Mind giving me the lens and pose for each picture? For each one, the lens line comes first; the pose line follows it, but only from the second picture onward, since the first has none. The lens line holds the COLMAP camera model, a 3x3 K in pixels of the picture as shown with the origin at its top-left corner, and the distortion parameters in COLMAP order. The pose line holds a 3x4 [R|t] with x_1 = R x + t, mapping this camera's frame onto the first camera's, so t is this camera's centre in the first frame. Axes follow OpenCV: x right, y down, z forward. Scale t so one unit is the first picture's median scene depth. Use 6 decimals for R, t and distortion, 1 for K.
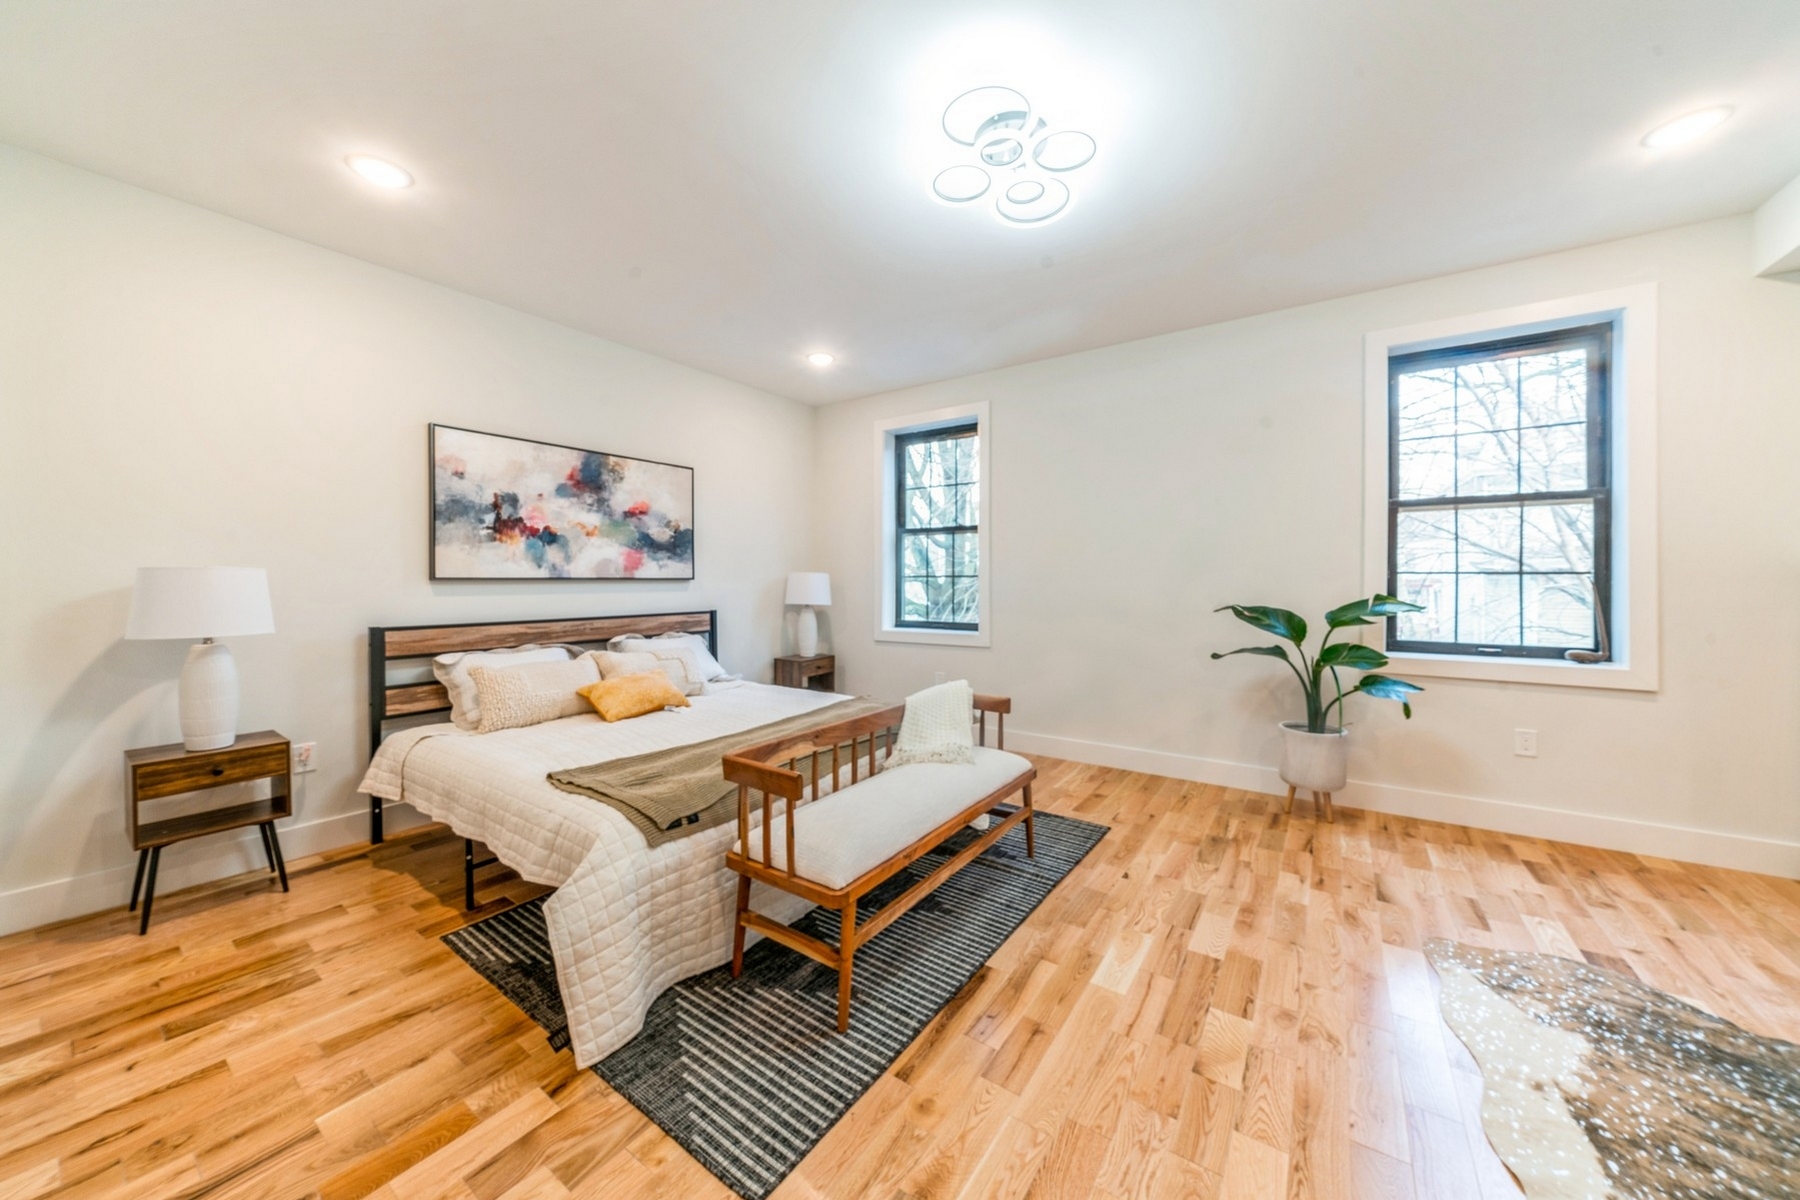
lens RADIAL K [[617.5, 0, 904.3], [0, 617.5, 583.6], [0, 0, 1]] dist [-0.005074, -0.000129]
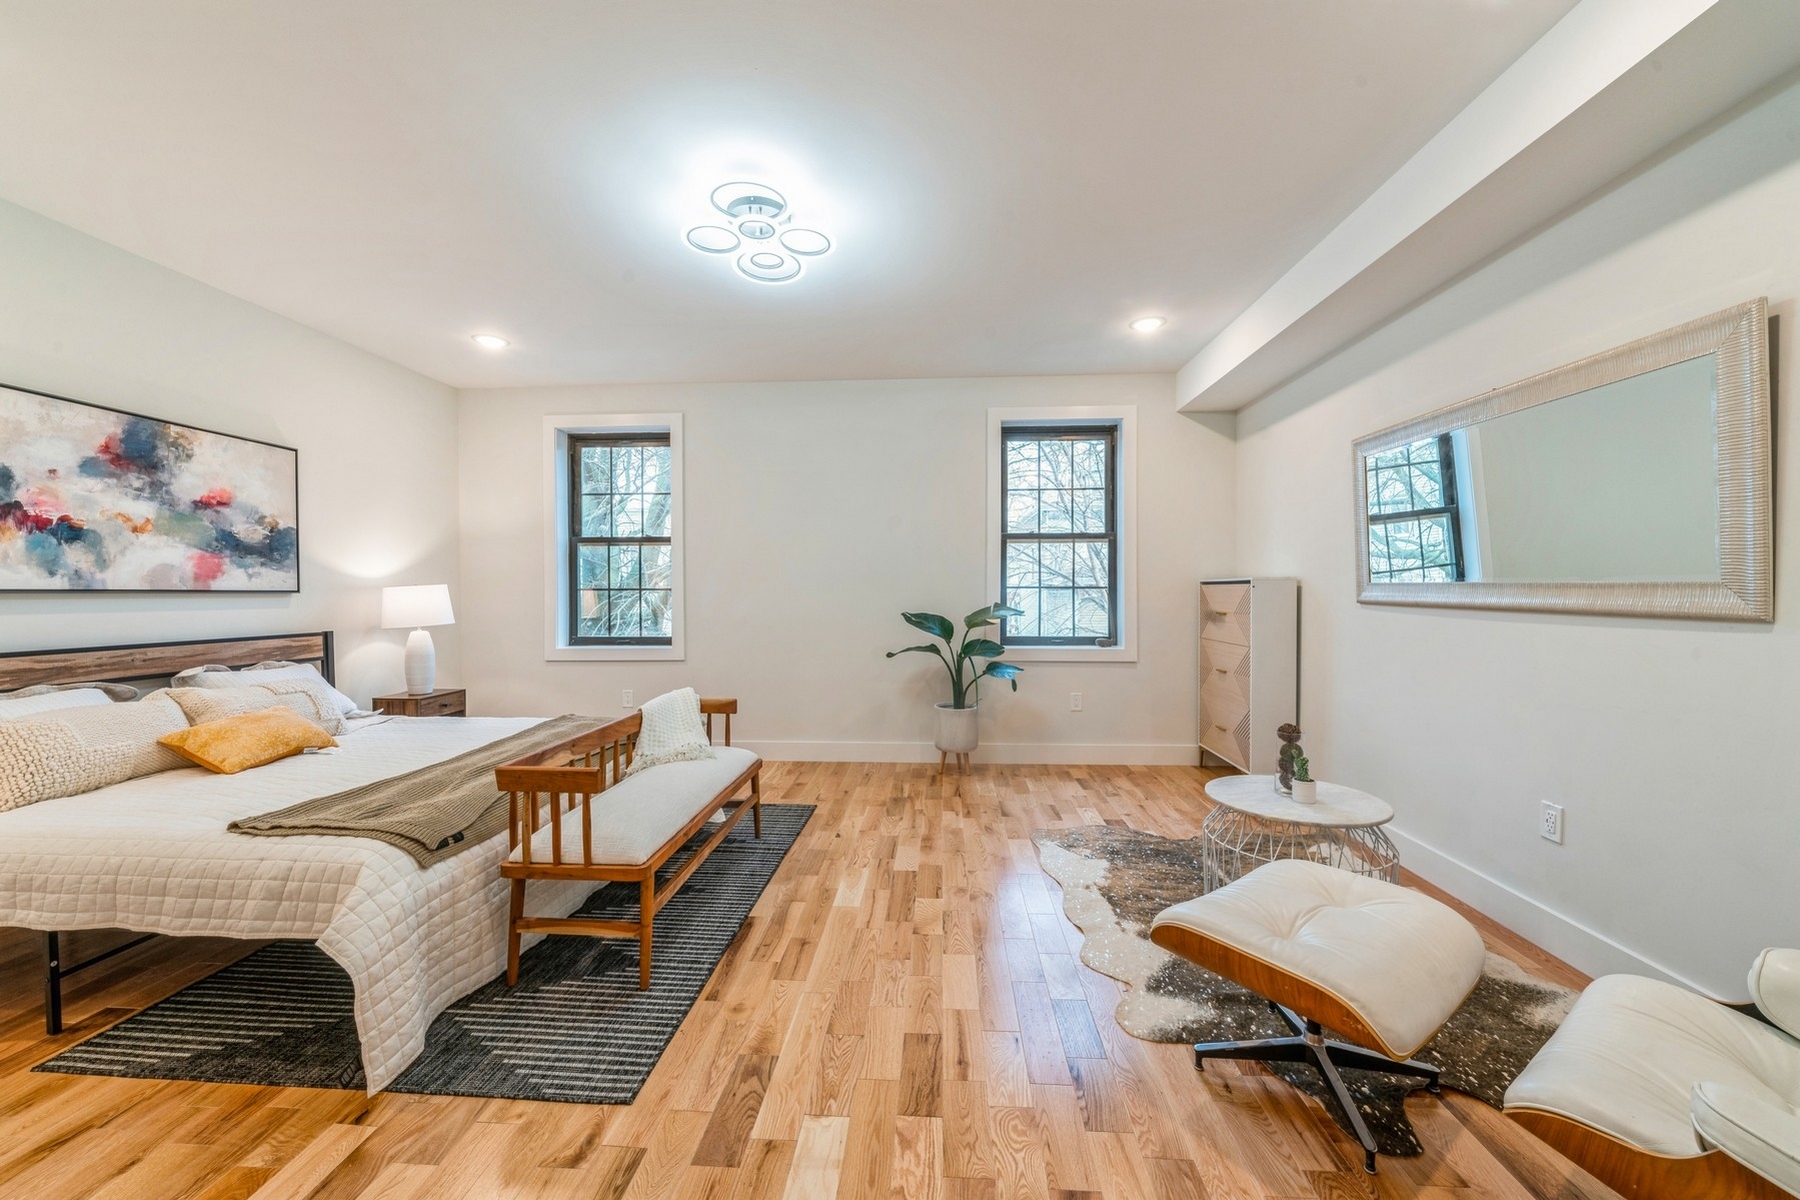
lens RADIAL K [[672.3, 0, 893.7], [0, 672.3, 602.2], [0, 0, 1]] dist [-0.002092, -0.000330]
pose [[0.860259, -0.007776, 0.509797, -0.188591], [0.004931, 0.999964, 0.006930, 0.004932], [-0.509833, -0.003448, 0.860267, -0.167225]]
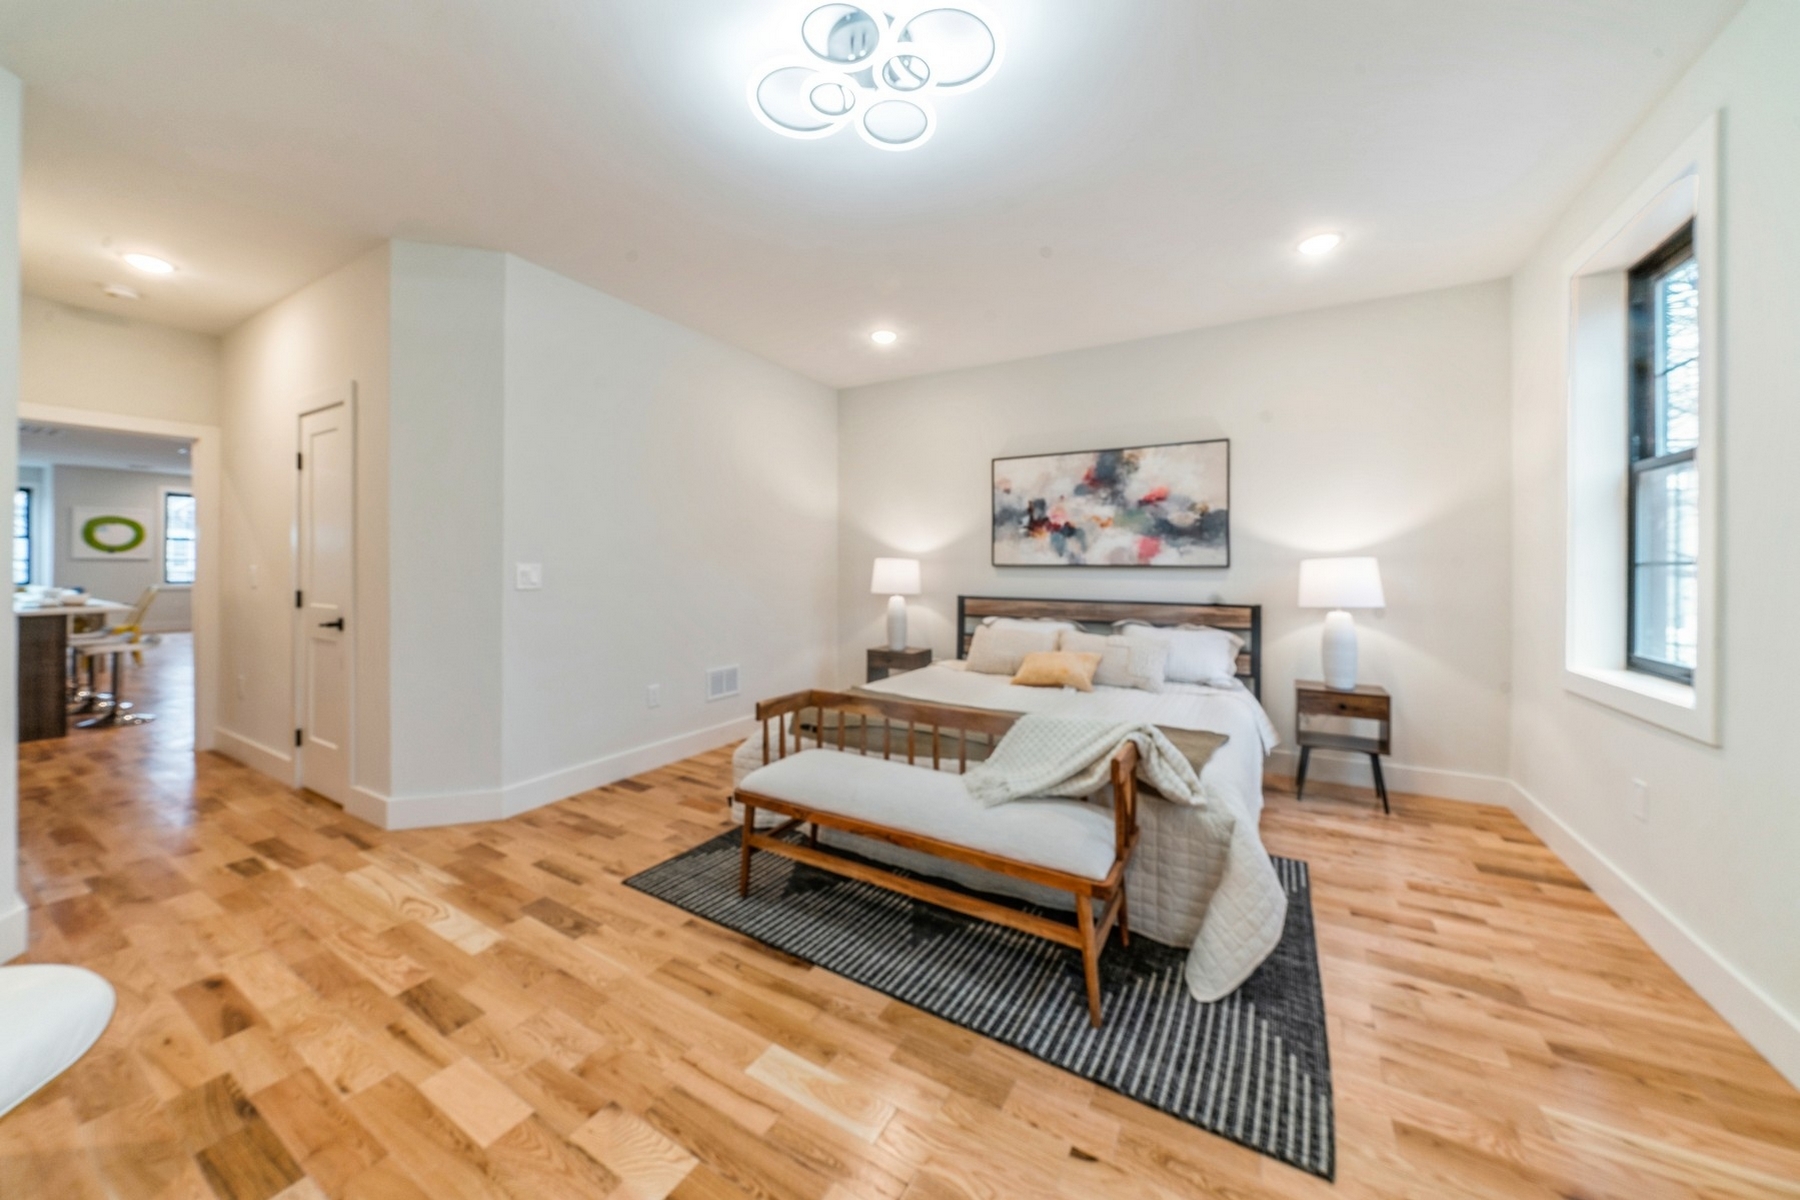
lens RADIAL K [[625.4, 0, 896.7], [0, 625.4, 568.8], [0, 0, 1]] dist [-0.005455, -0.000083]
pose [[0.075352, 0.005766, -0.997140, 0.735829], [-0.013113, 0.999903, 0.004791, -0.003846], [0.997071, 0.012714, 0.075420, 0.696323]]
